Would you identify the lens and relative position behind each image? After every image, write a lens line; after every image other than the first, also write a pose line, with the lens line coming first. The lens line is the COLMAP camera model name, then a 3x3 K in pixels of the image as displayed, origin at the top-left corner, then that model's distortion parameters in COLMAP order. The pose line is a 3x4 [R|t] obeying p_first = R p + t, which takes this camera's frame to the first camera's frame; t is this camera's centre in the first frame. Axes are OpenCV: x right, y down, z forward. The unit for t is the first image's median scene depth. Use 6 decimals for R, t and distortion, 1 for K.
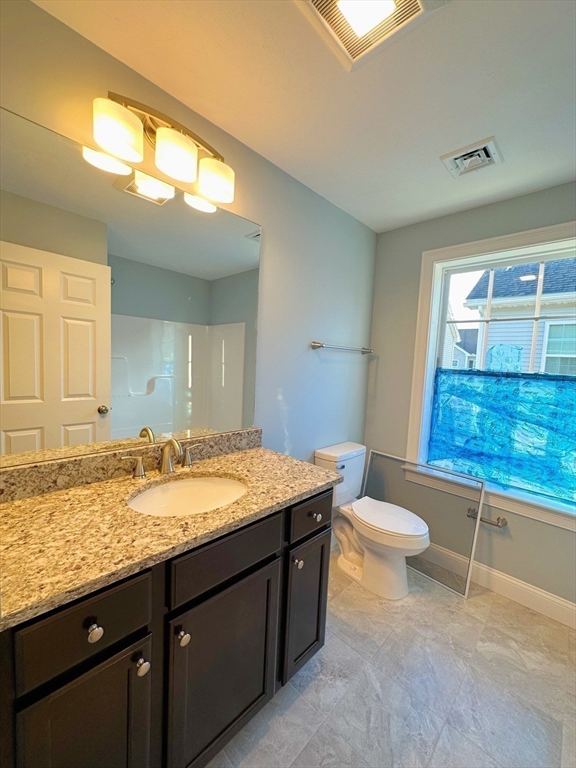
lens RADIAL K [[306.4, 0, 286.8], [0, 306.4, 383.9], [0, 0, 1]] dist [-0.005325, 0.000638]
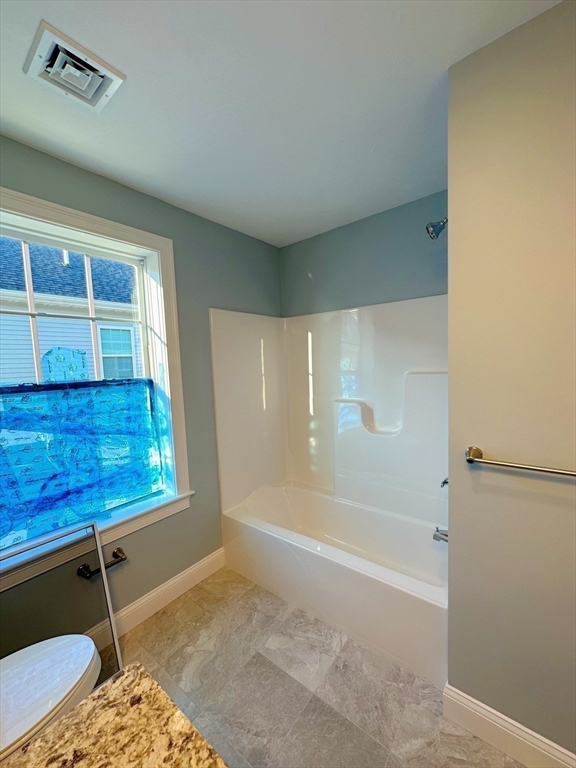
lens RADIAL K [[306.4, 0, 286.4], [0, 306.4, 385.6], [0, 0, 1]] dist [-0.005325, 0.000638]
pose [[-0.109003, -0.116764, 0.987160, -0.141244], [0.114519, 0.984990, 0.129153, -0.071633], [-0.987423, 0.127127, -0.093995, 0.535413]]
